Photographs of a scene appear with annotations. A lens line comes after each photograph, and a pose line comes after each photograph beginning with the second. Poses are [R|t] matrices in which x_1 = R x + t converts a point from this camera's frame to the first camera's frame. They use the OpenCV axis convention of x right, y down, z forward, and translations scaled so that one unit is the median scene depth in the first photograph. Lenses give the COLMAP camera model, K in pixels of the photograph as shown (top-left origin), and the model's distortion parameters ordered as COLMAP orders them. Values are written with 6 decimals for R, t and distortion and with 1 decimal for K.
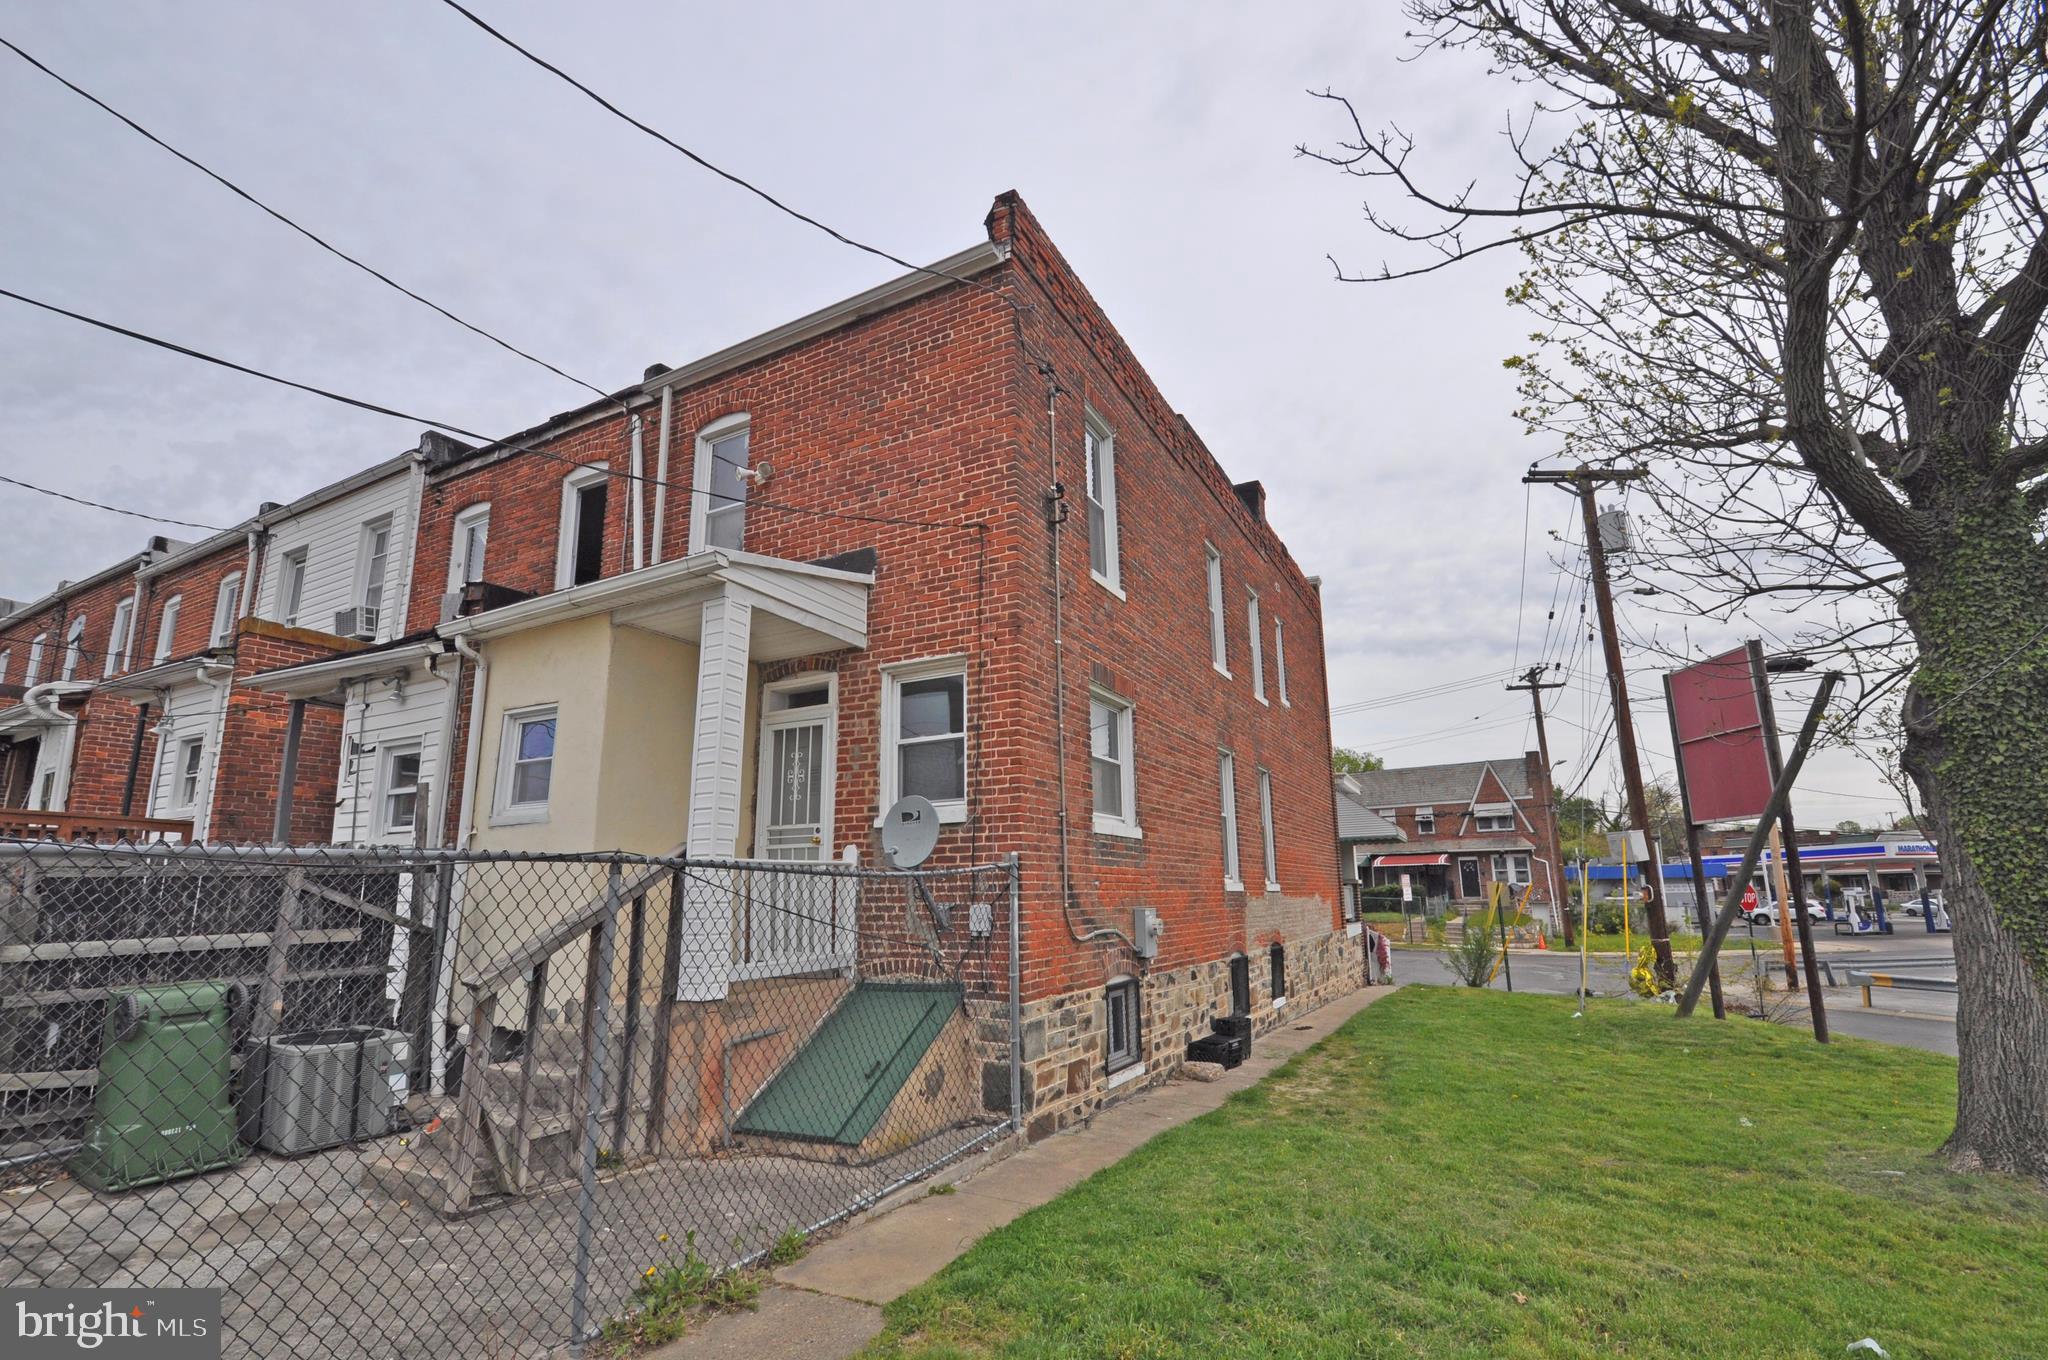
lens RADIAL K [[925.3, 0, 1034.0], [0, 925.3, 715.0], [0, 0, 1]] dist [0.001047, -0.013192]
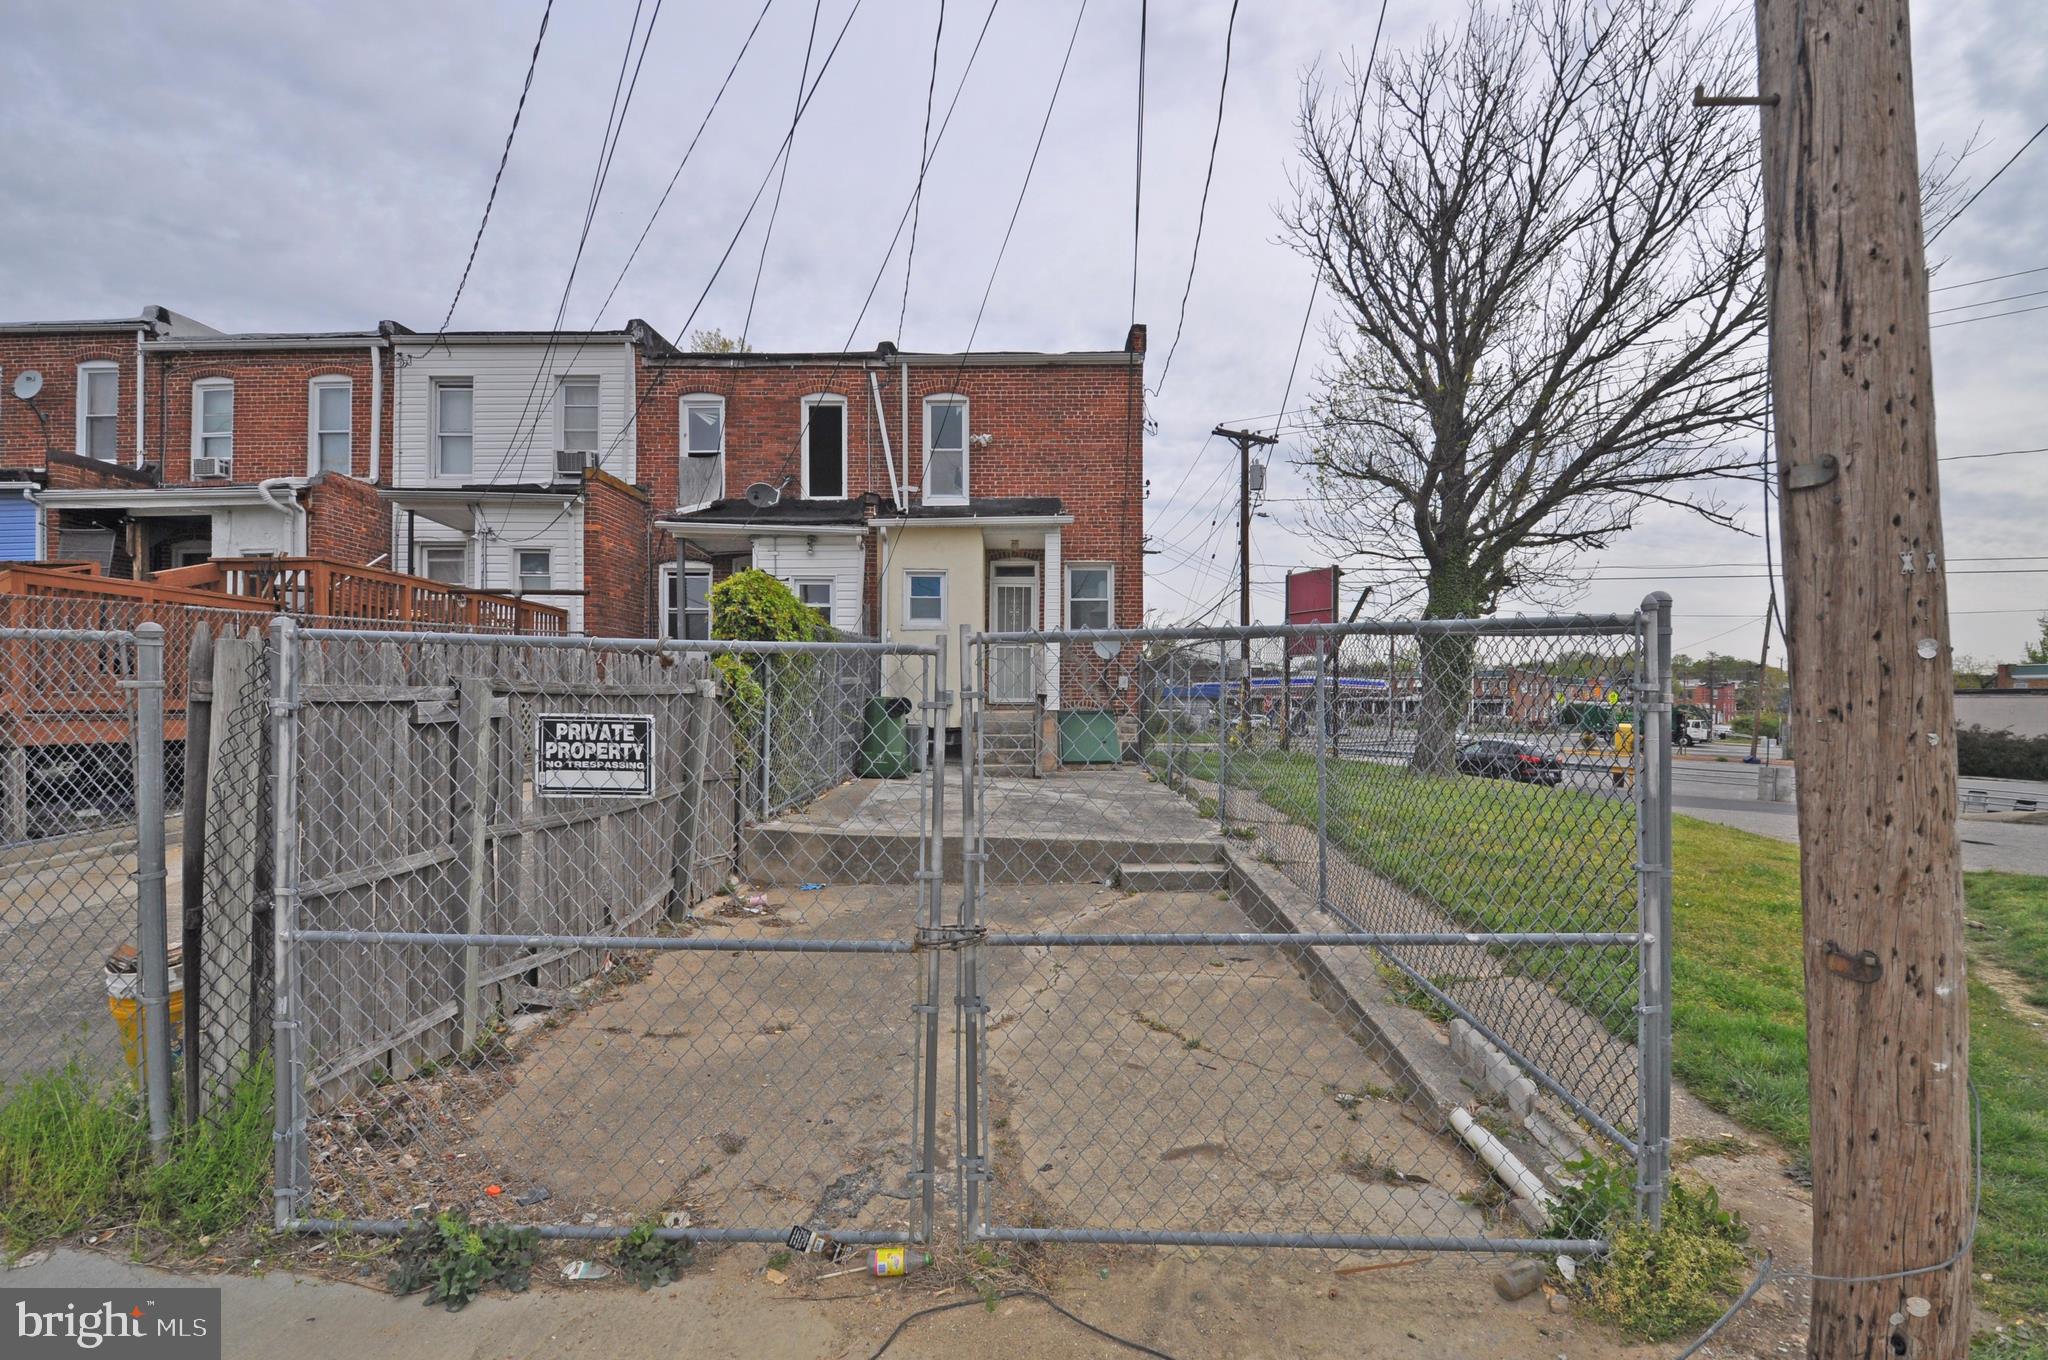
lens RADIAL K [[925.3, 0, 1034.0], [0, 925.3, 715.0], [0, 0, 1]] dist [0.001047, -0.013192]
pose [[0.885145, 0.015163, 0.465069, -0.760807], [-0.107081, 0.979282, 0.171876, -0.042408], [-0.452827, -0.201935, 0.868429, -0.520767]]
